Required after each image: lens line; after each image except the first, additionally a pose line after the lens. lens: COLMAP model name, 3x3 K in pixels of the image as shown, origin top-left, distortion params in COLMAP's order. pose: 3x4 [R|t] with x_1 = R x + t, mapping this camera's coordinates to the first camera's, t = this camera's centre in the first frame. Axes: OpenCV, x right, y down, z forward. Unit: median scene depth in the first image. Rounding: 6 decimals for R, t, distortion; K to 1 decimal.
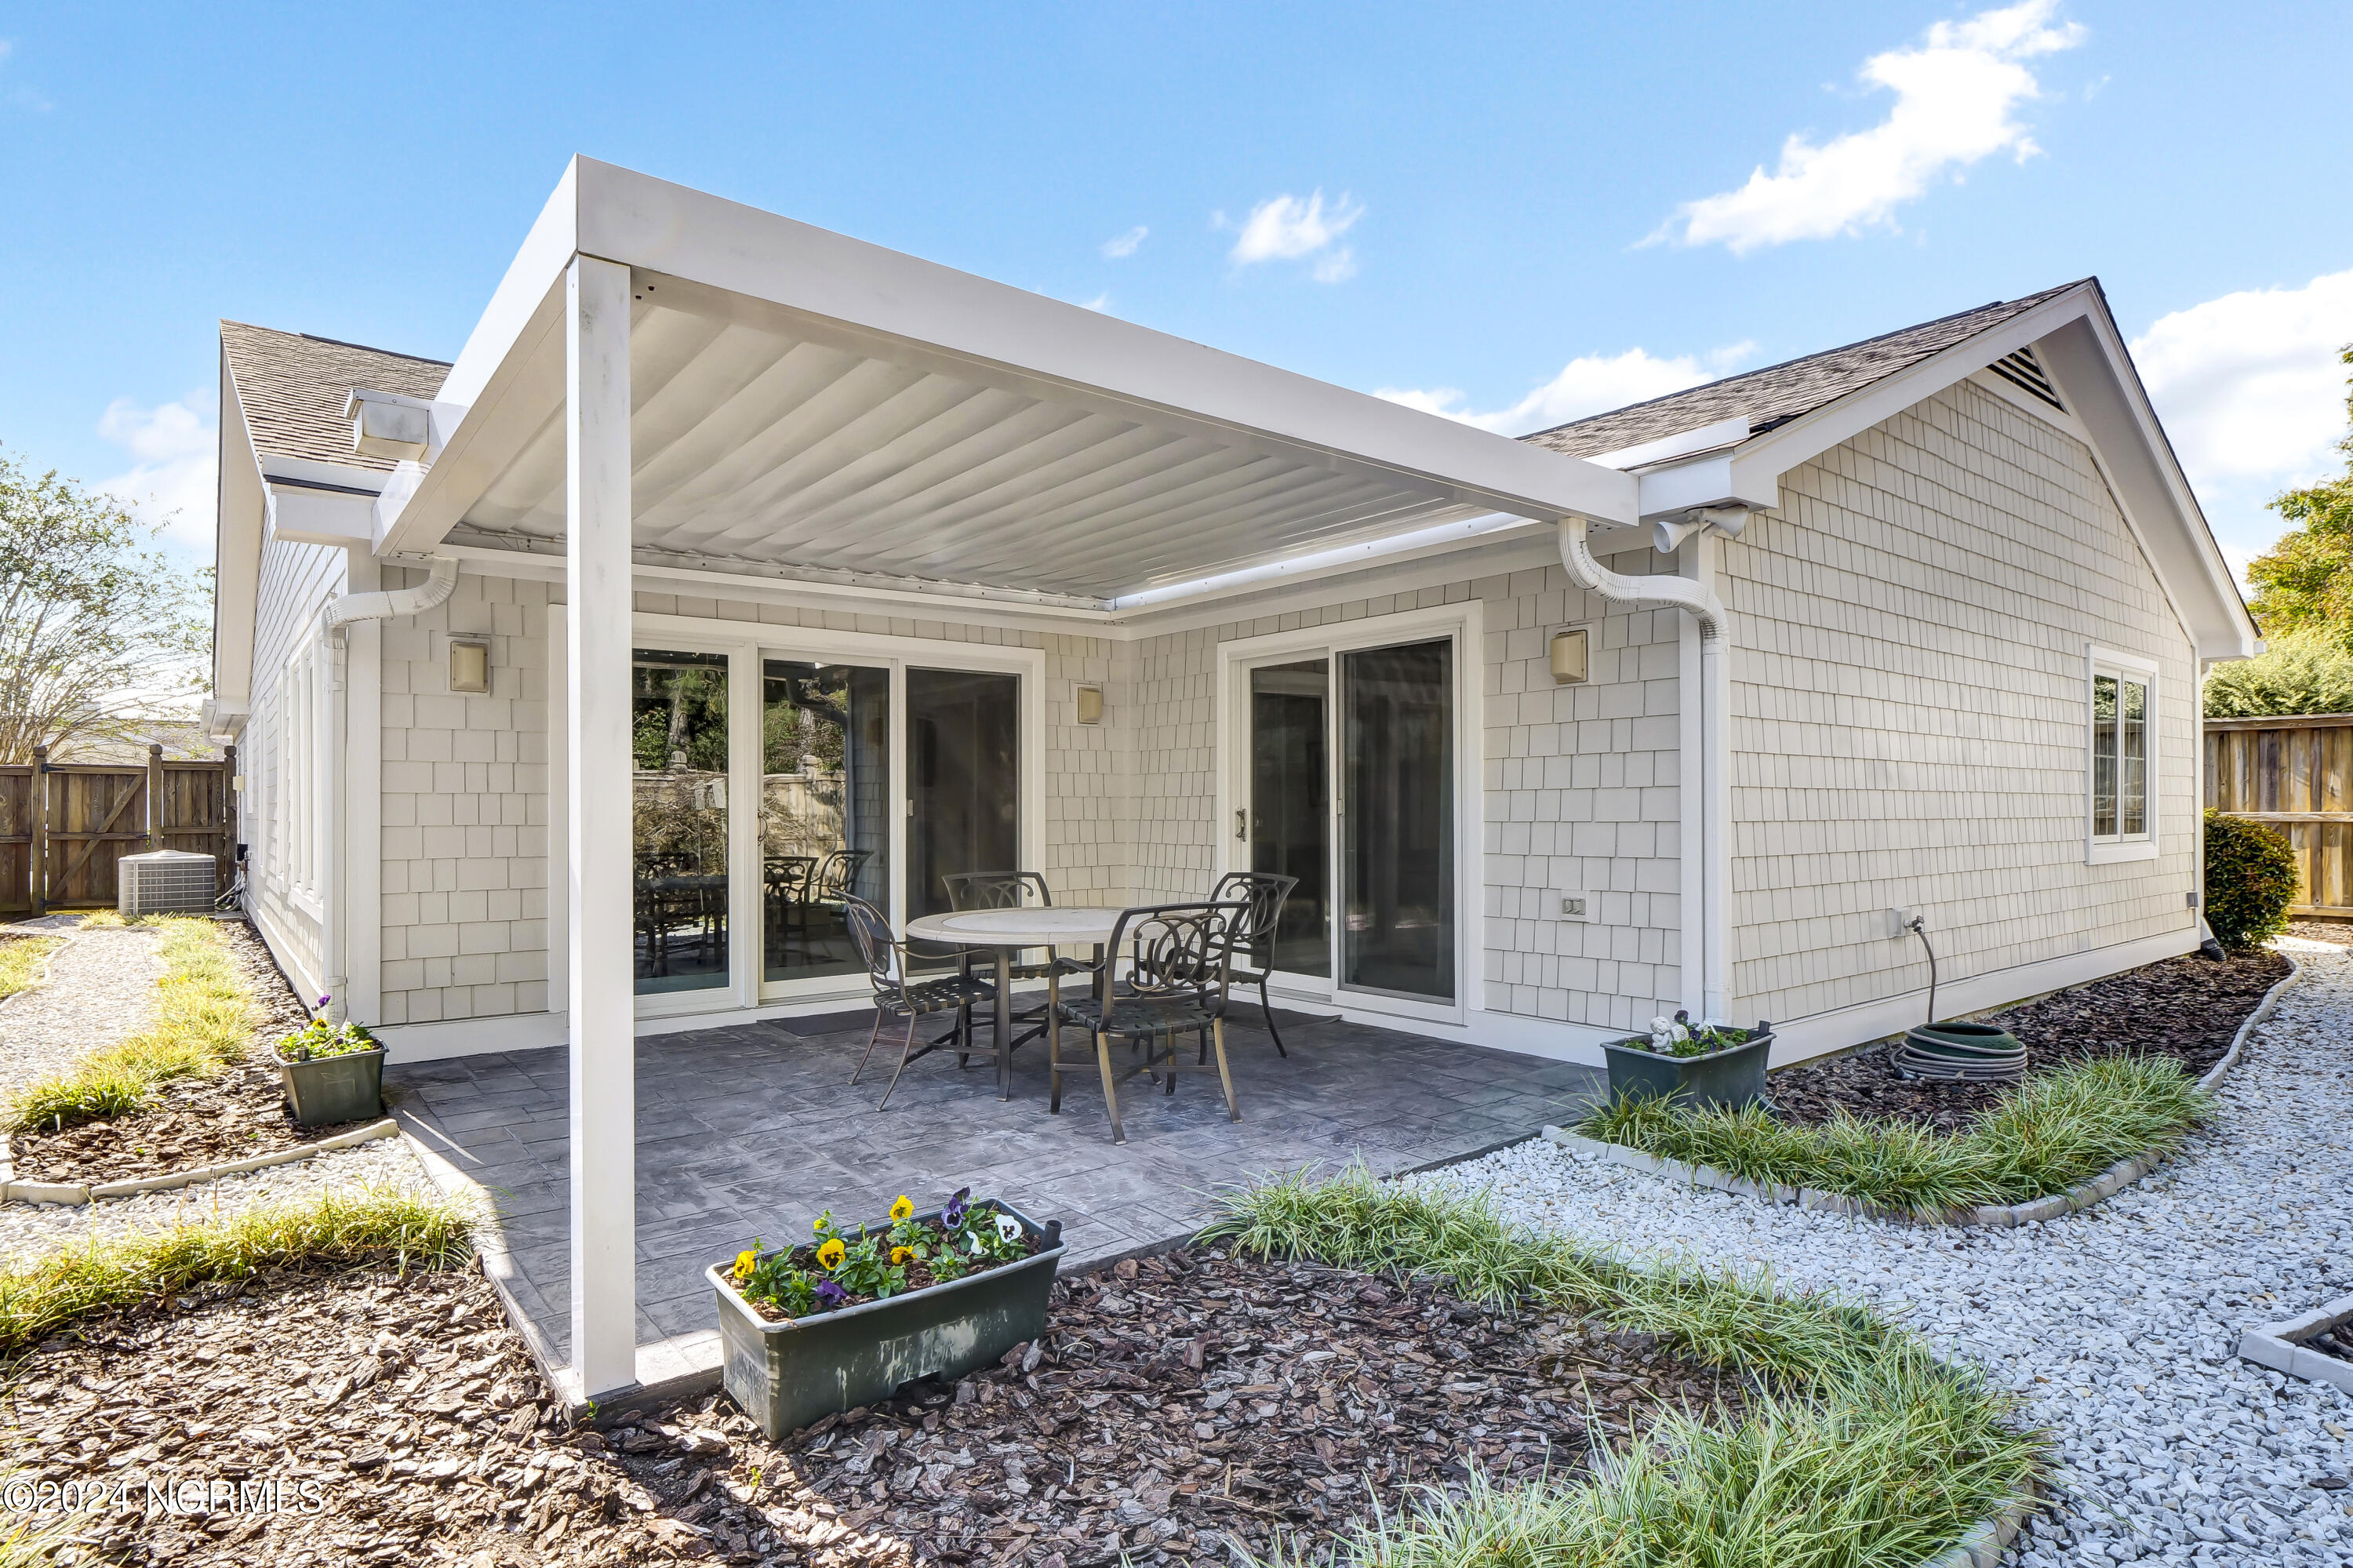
lens RADIAL K [[1240.5, 0, 1174.9], [0, 1240.5, 814.0], [0, 0, 1]] dist [-0.001253, -0.001150]
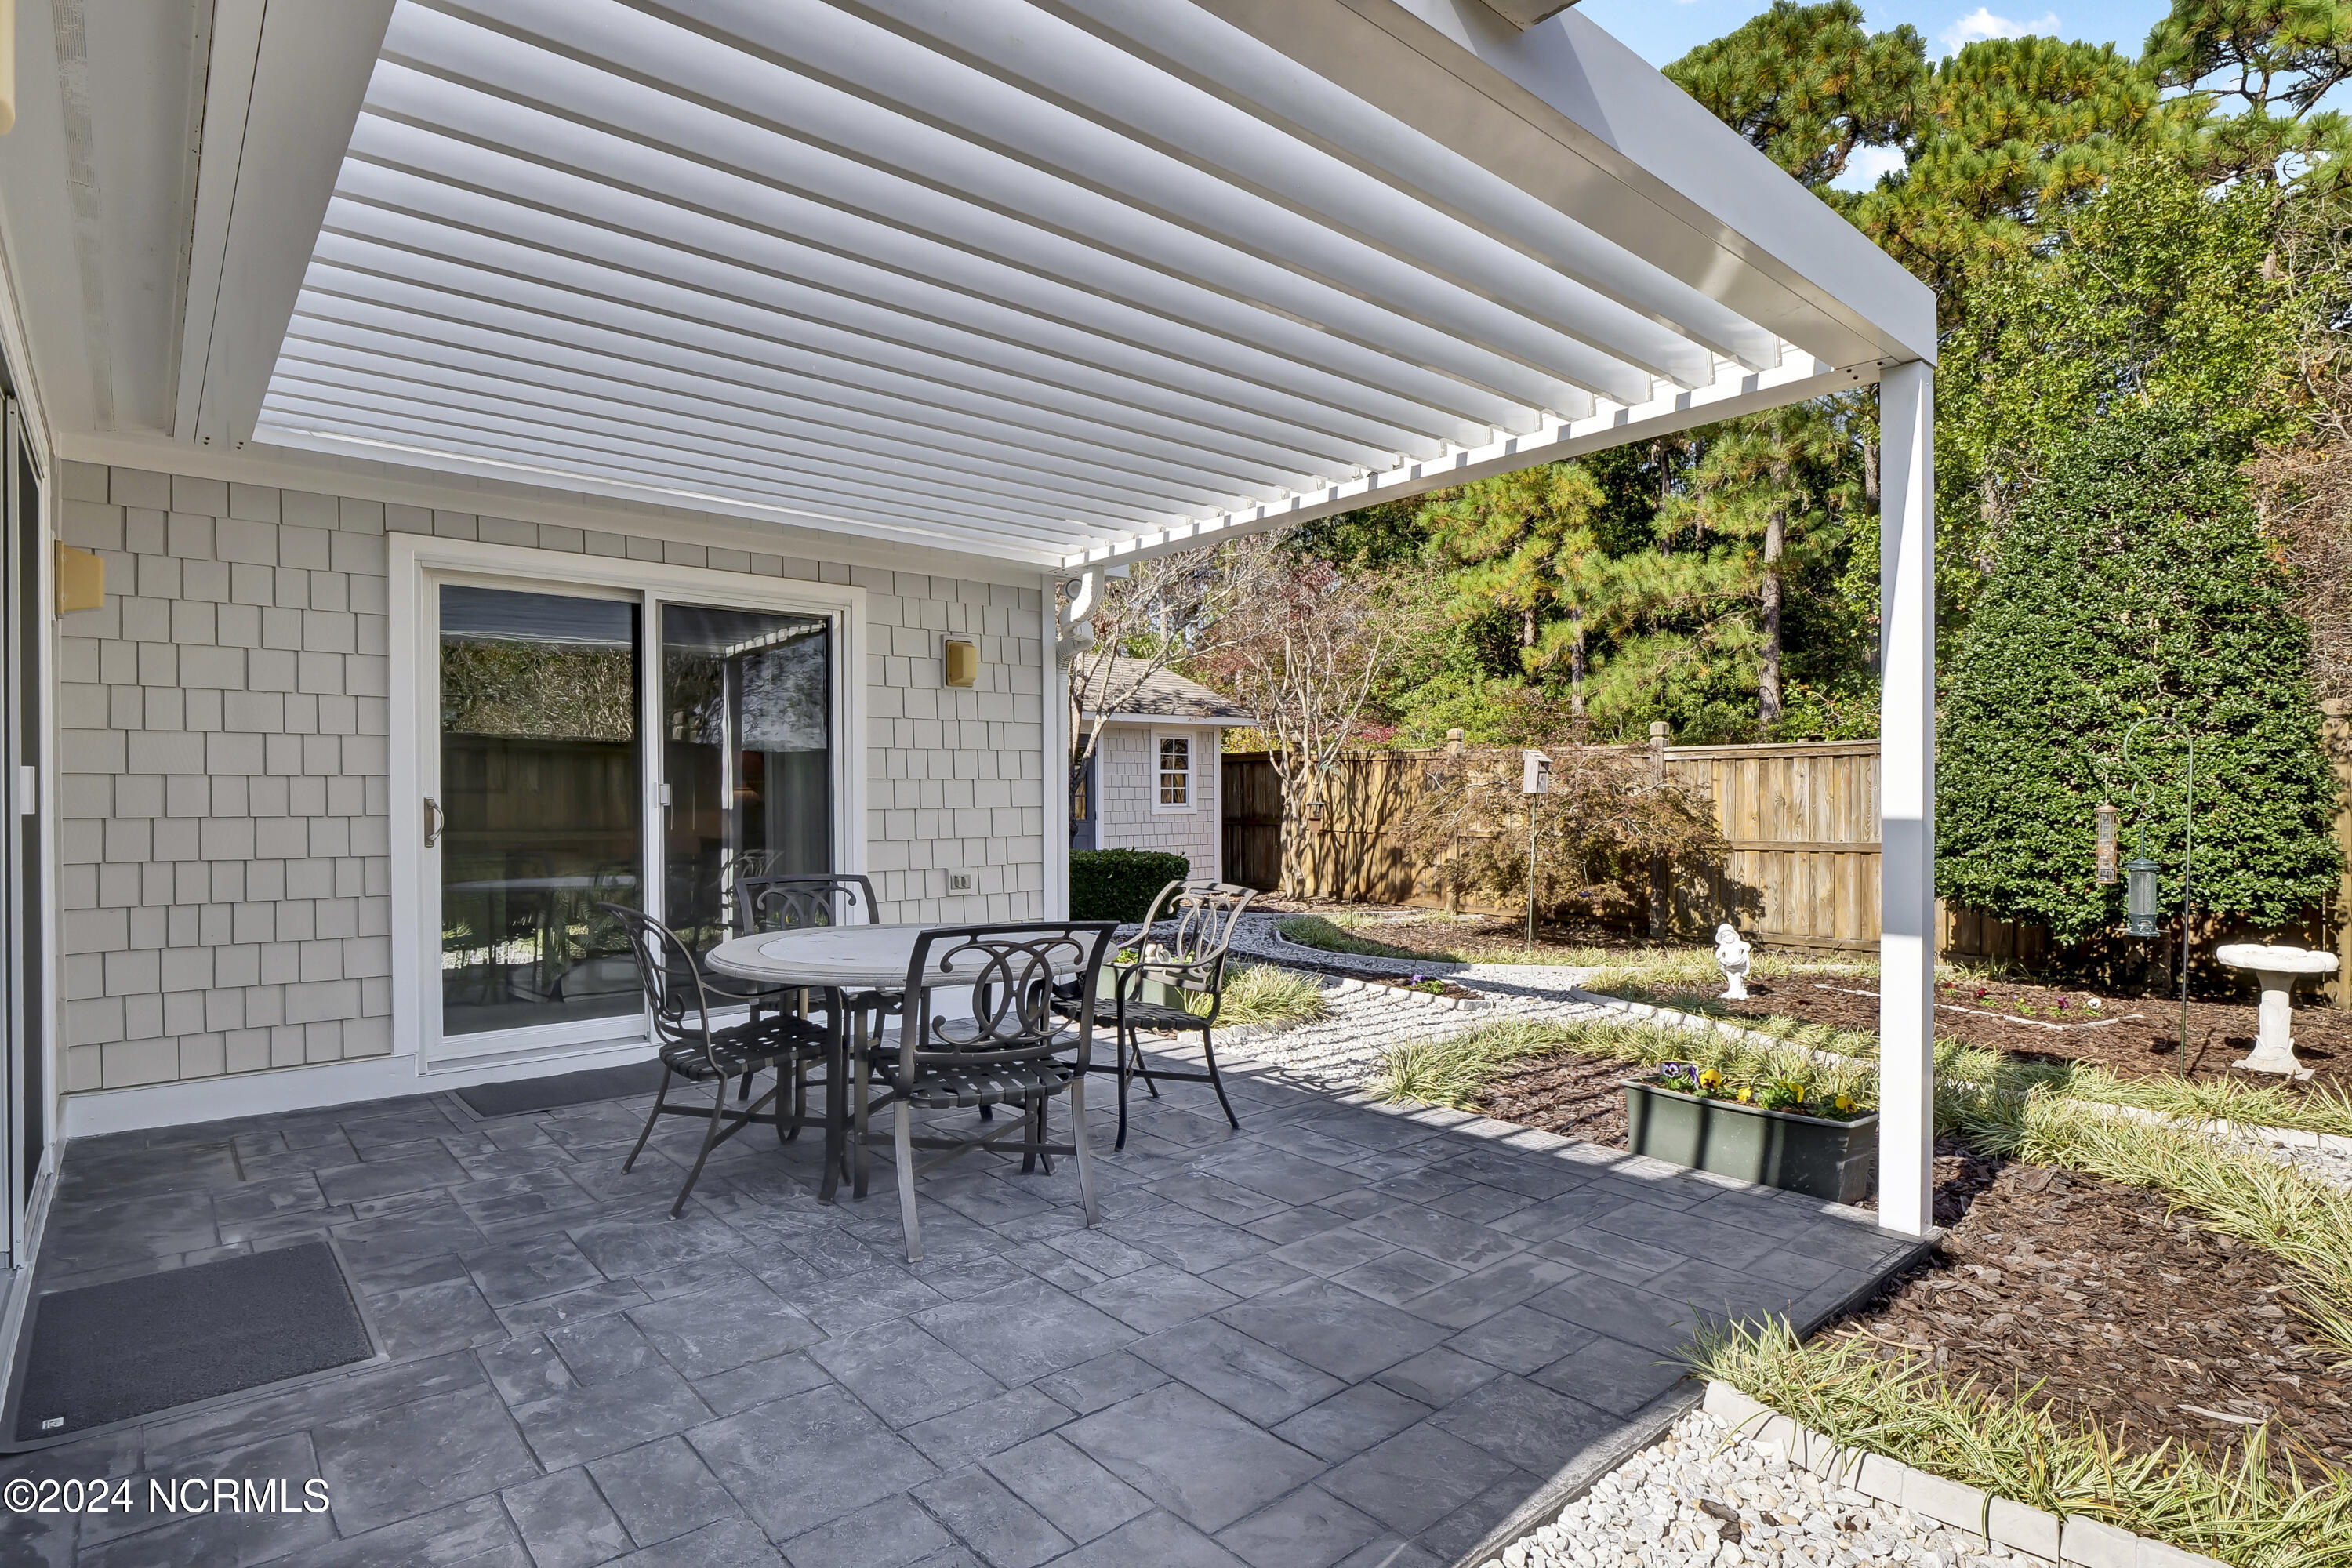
lens RADIAL K [[1197.6, 0, 1170.0], [0, 1197.6, 806.5], [0, 0, 1]] dist [-0.001492, -0.011085]
pose [[-0.041377, -0.004158, 0.999135, -0.794191], [0.011208, 0.999926, 0.004625, 0.001987], [-0.999081, 0.011390, -0.041327, 0.863810]]
